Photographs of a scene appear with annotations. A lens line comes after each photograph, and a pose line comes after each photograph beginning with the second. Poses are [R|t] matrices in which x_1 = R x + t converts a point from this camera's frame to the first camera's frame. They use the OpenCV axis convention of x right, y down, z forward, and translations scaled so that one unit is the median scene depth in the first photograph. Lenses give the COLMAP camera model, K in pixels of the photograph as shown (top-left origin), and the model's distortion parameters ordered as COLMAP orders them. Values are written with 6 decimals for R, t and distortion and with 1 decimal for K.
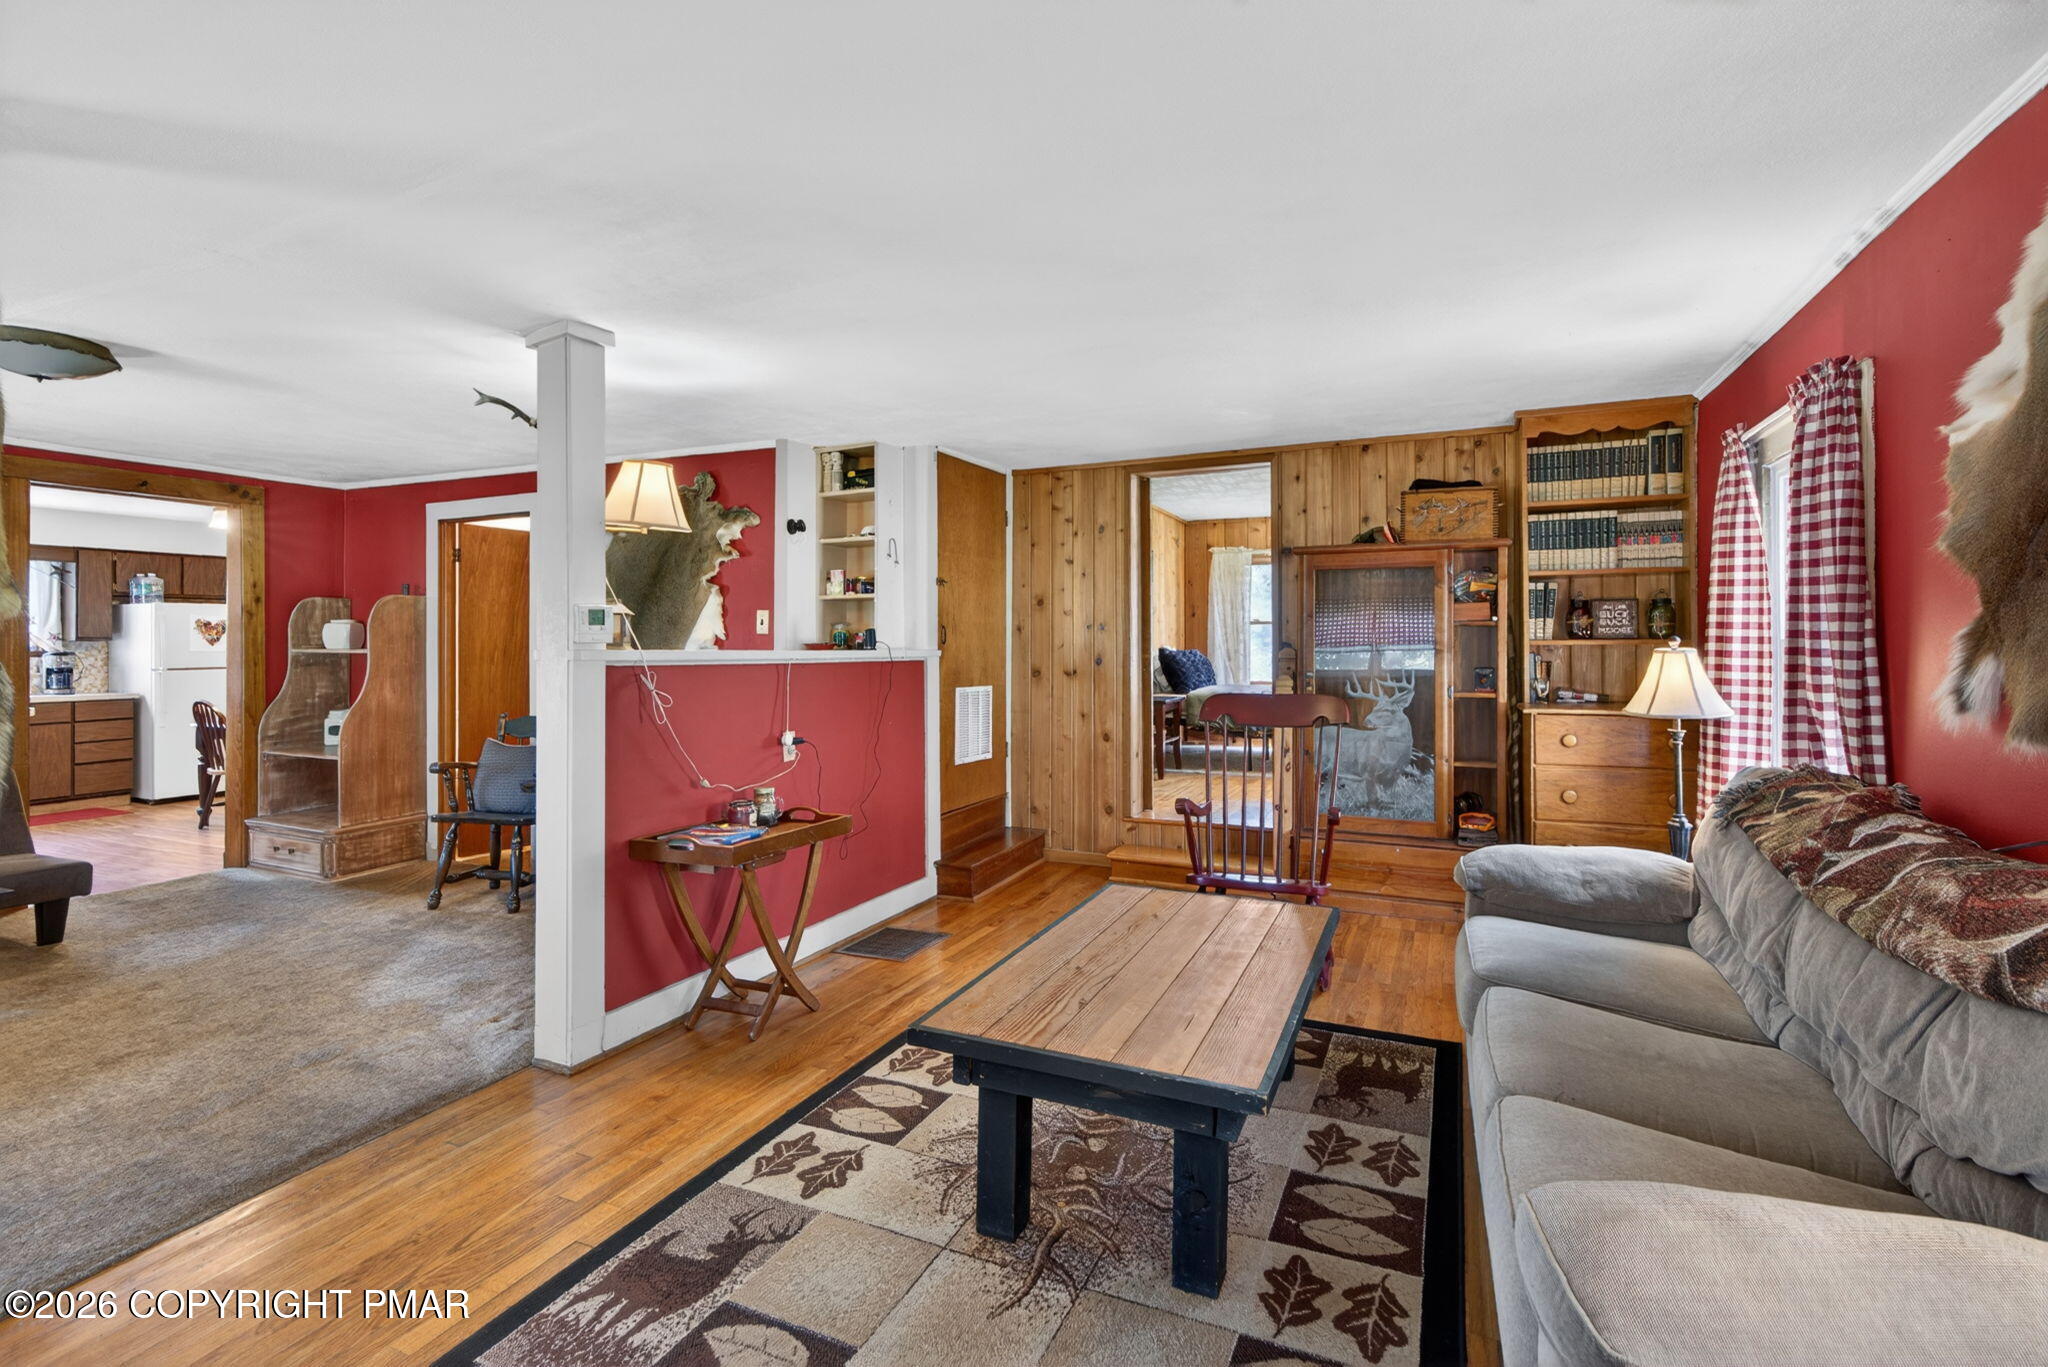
lens RADIAL K [[927.7, 0, 1024.1], [0, 927.7, 648.4], [0, 0, 1]] dist [0.002075, 0.000619]
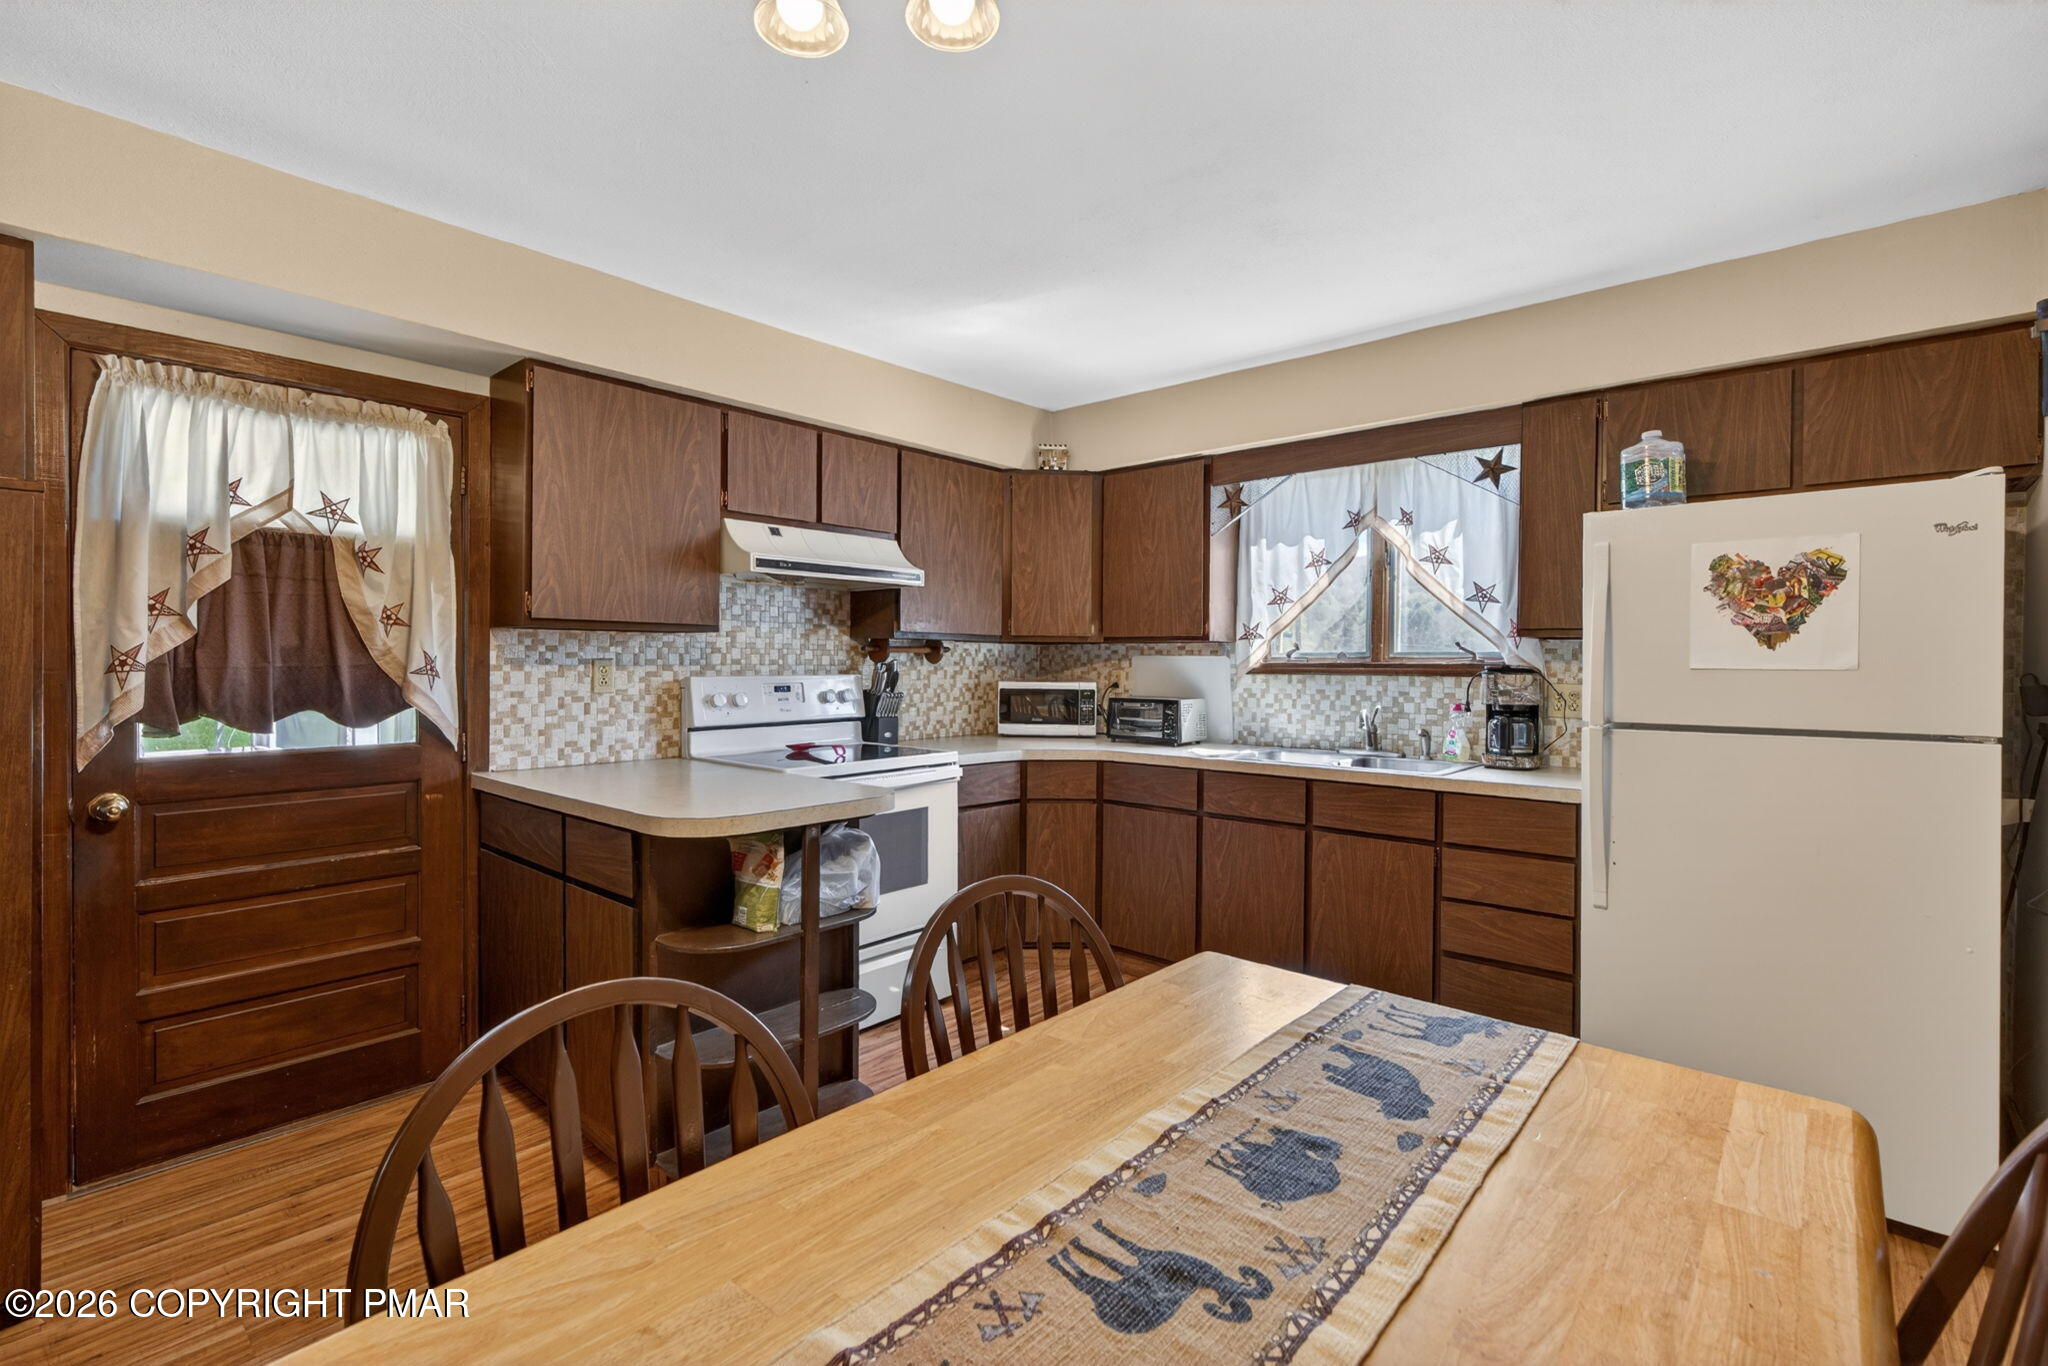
lens RADIAL K [[930.3, 0, 997.3], [0, 930.3, 654.3], [0, 0, 1]] dist [-0.001308, -0.000002]
pose [[-0.315235, -0.003869, -0.949006, -0.557970], [0.000687, 0.999990, -0.004305, -0.000099], [0.949013, -0.002008, -0.315229, 0.892371]]
